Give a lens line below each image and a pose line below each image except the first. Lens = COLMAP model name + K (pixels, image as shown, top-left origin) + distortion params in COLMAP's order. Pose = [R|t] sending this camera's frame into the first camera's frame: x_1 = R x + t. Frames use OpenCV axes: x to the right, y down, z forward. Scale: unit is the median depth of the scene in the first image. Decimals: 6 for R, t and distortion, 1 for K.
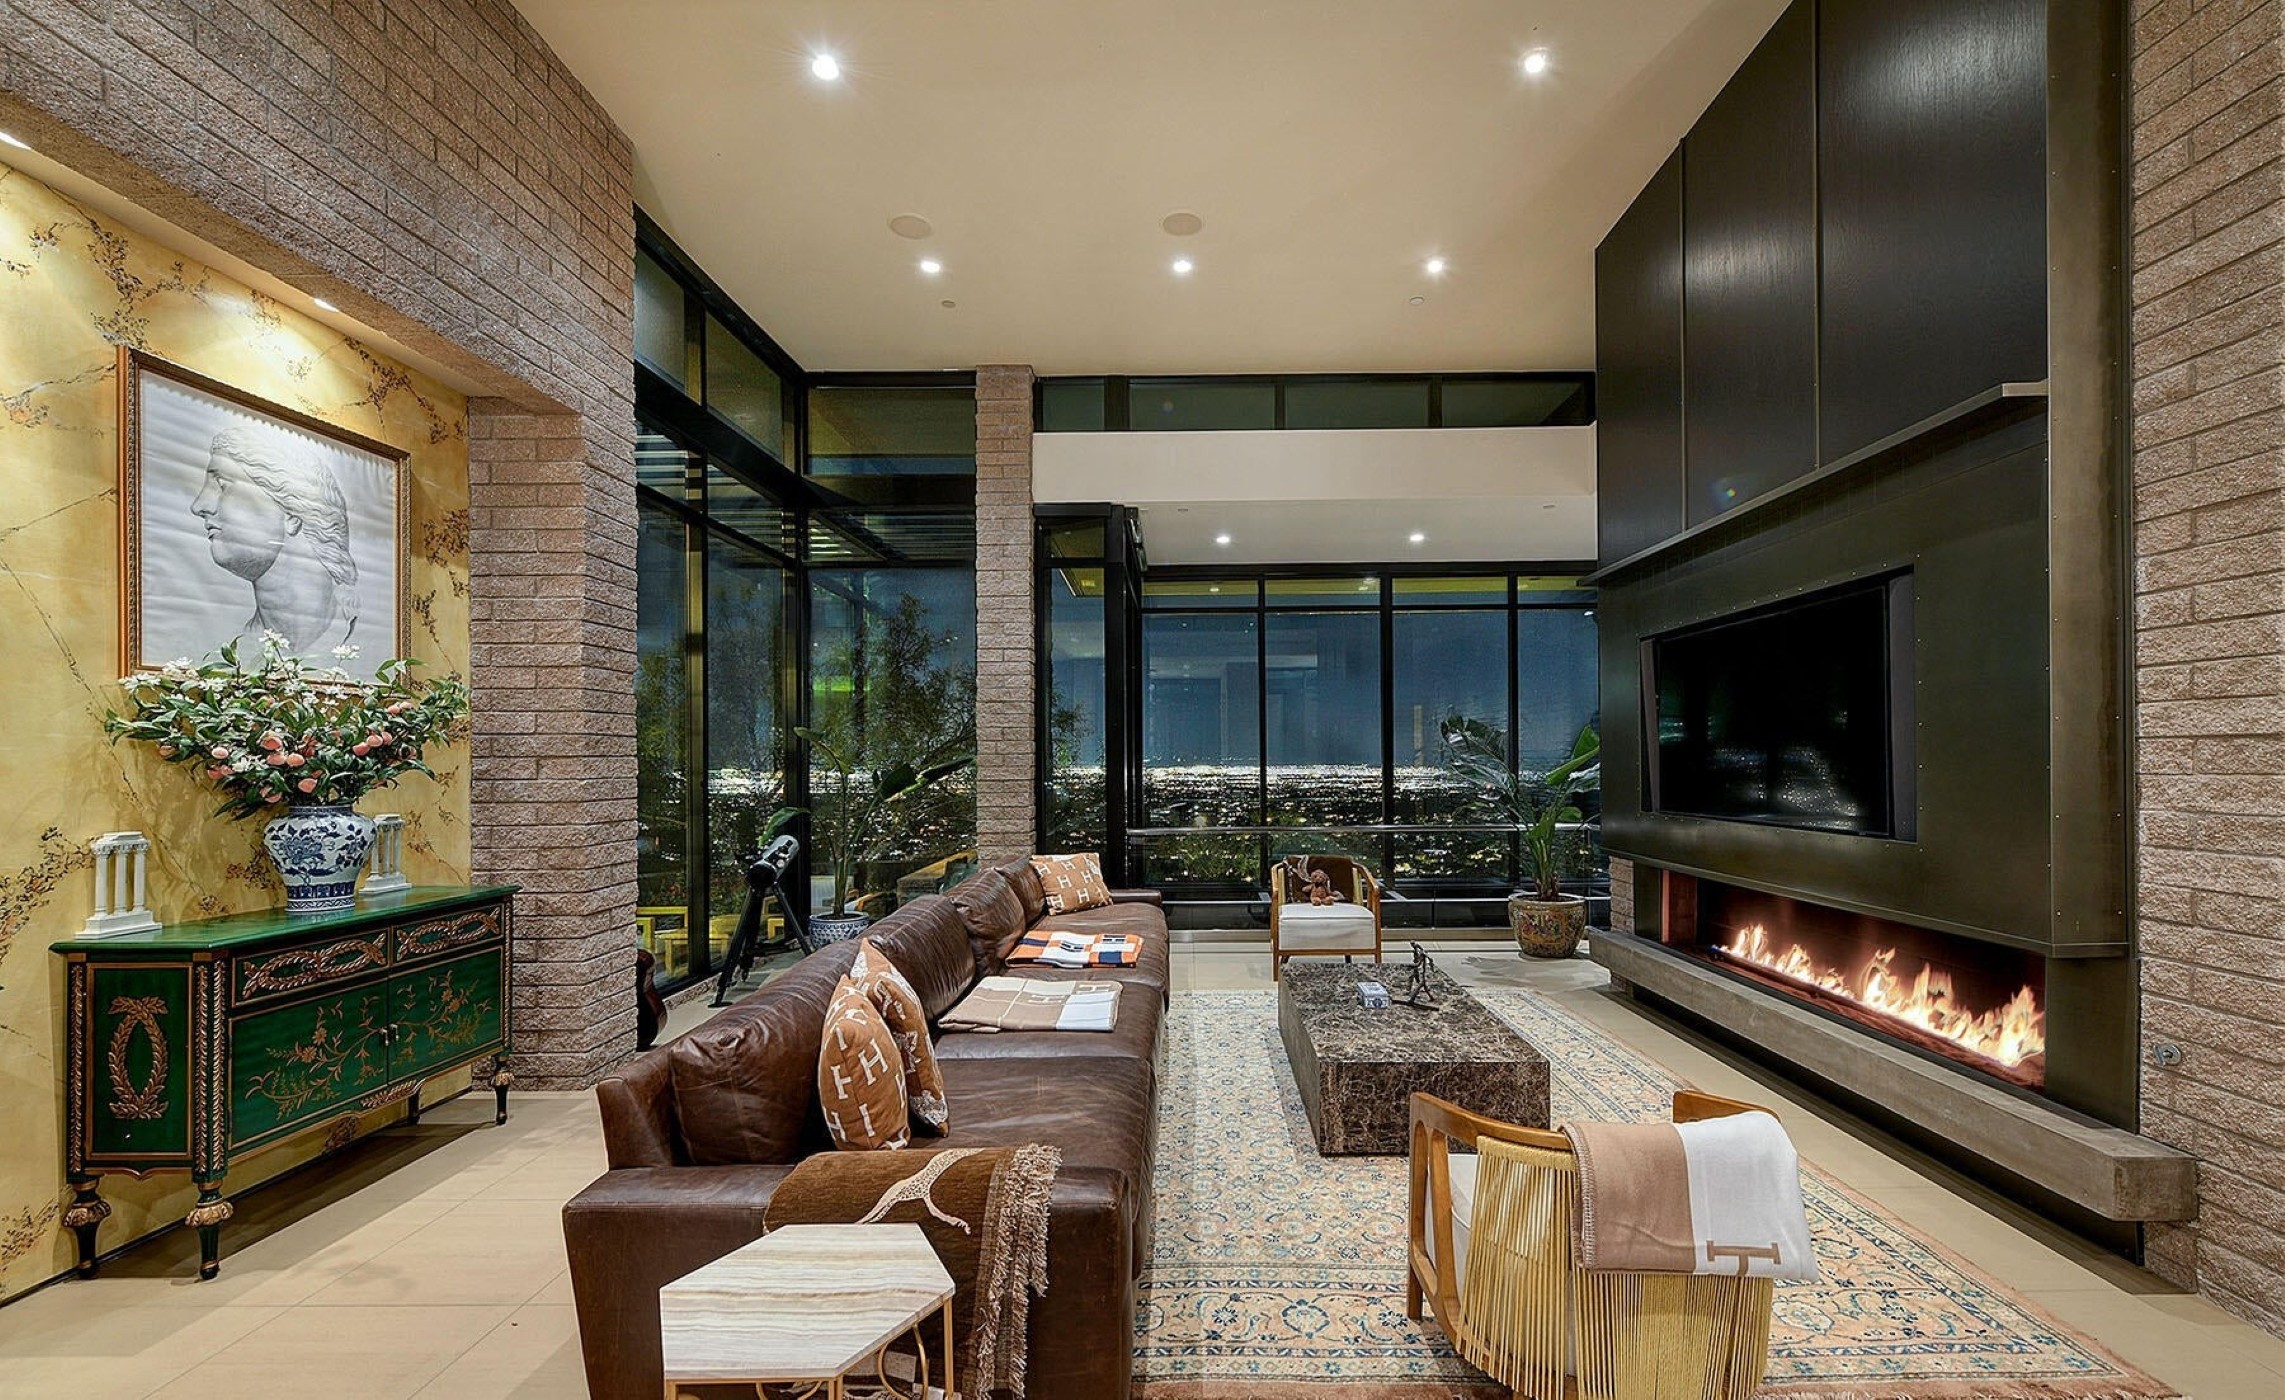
lens RADIAL K [[1023.4, 0, 1166.4], [0, 1023.4, 754.5], [0, 0, 1]] dist [0.003061, -0.000724]
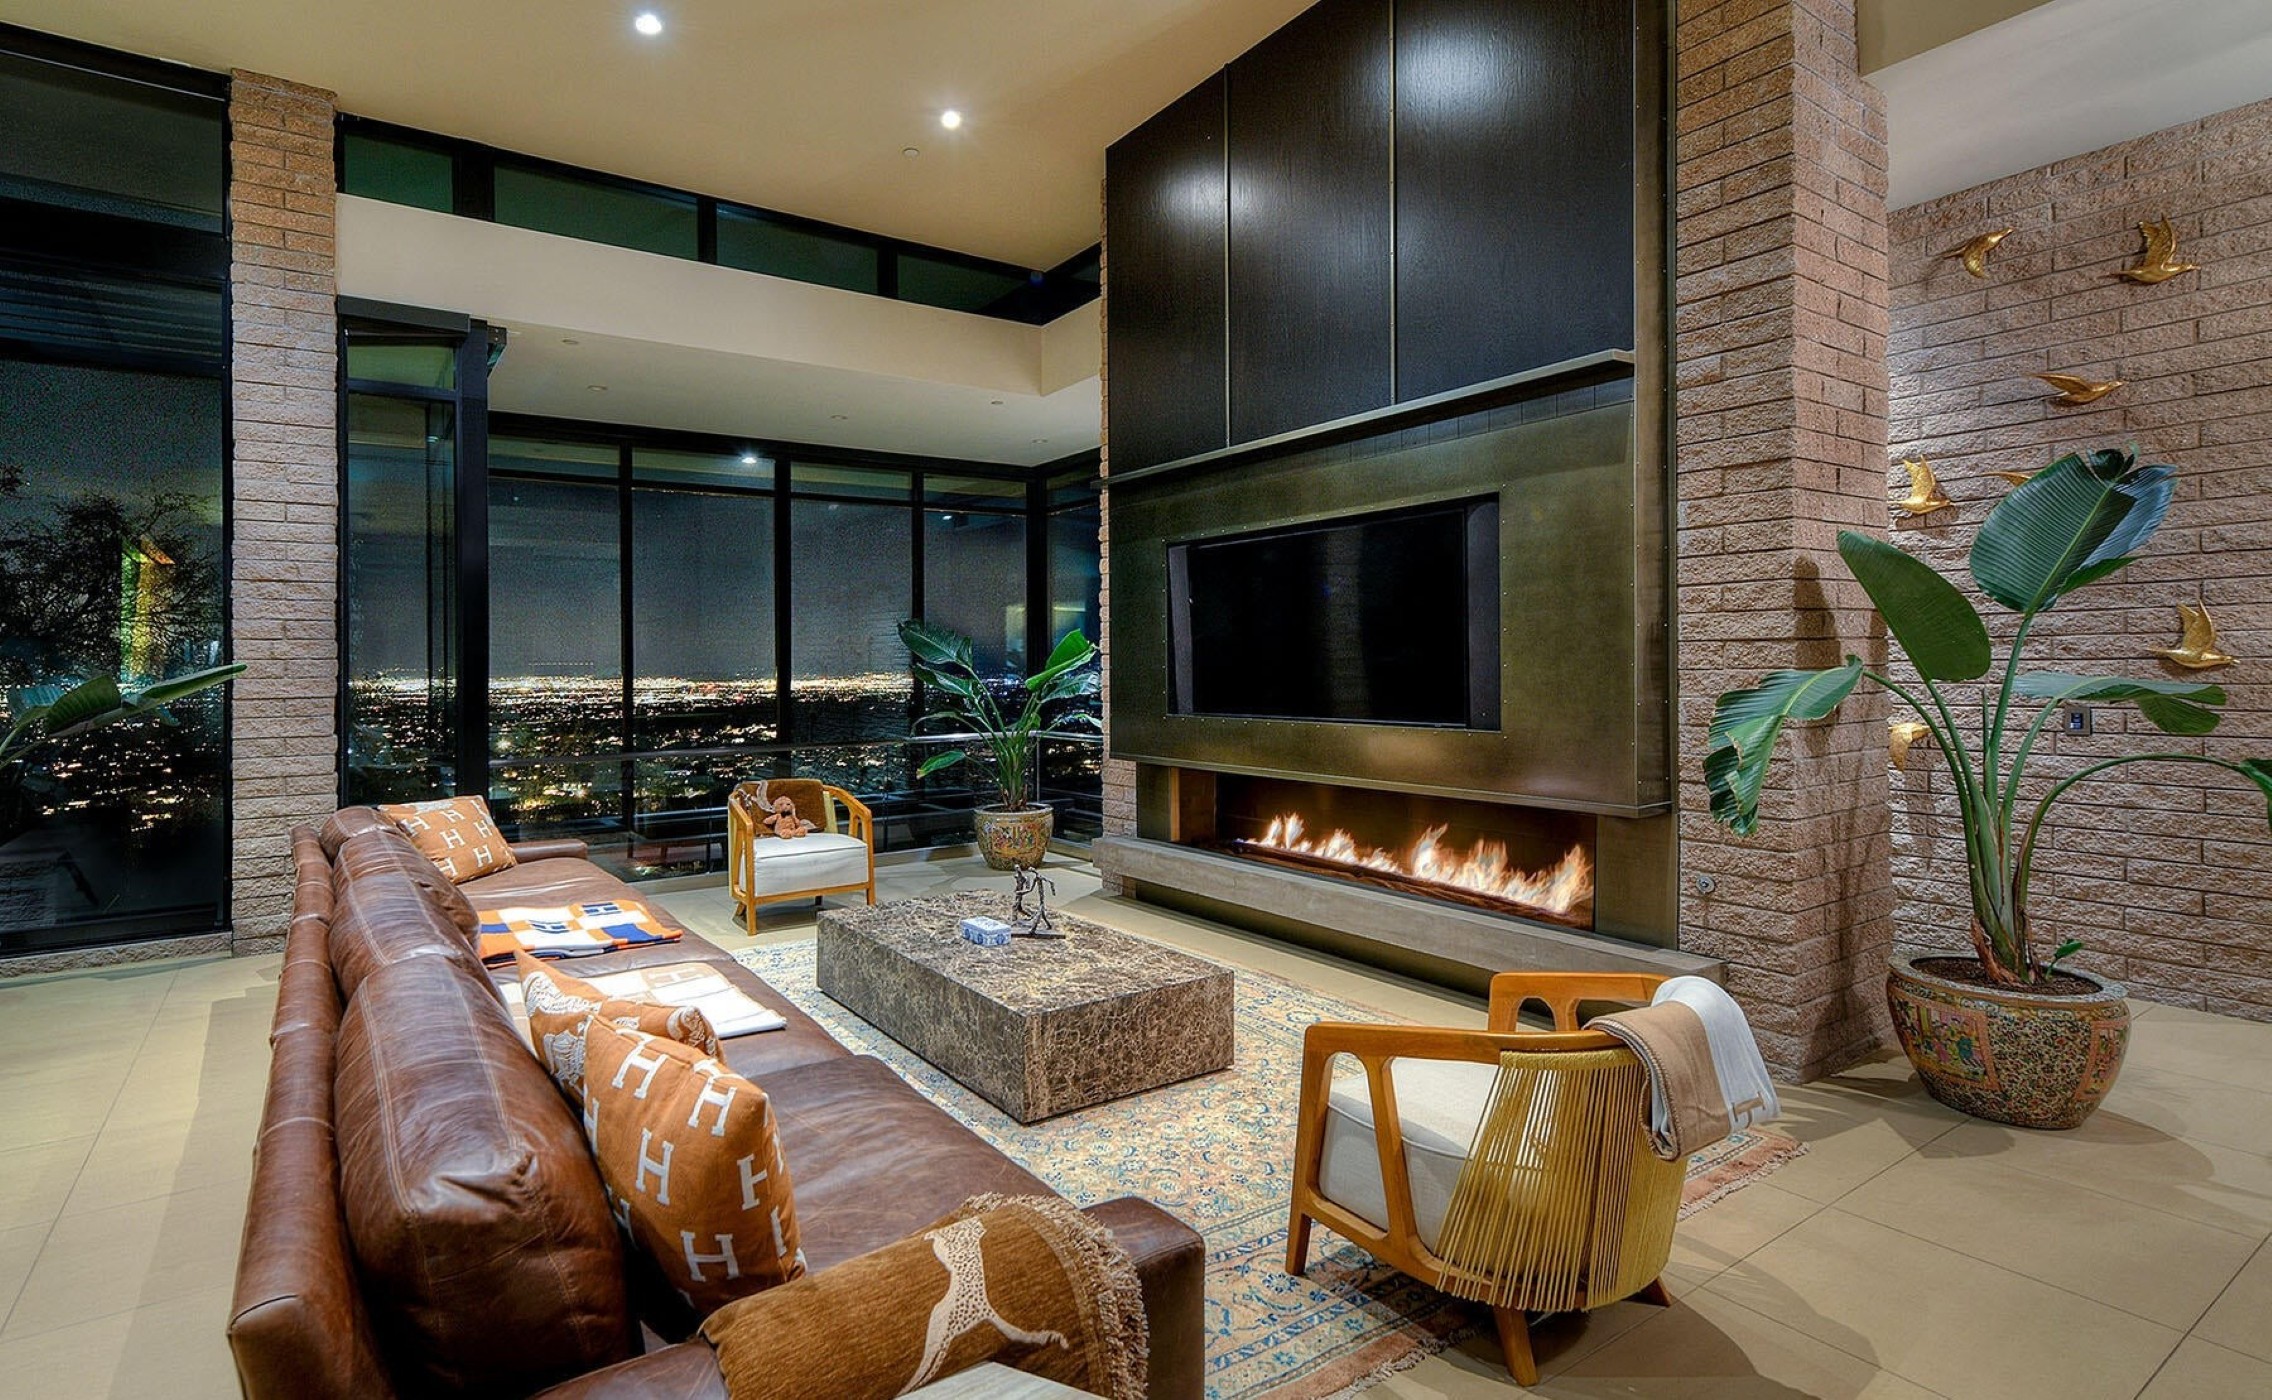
lens RADIAL K [[1107.3, 0, 1097.7], [0, 1107.3, 661.4], [0, 0, 1]] dist [0.013087, -0.000773]
pose [[0.815855, -0.000715, 0.578256, -0.335132], [0.001997, 0.999997, -0.001581, 0.007263], [-0.578253, 0.002445, 0.815854, 0.213058]]
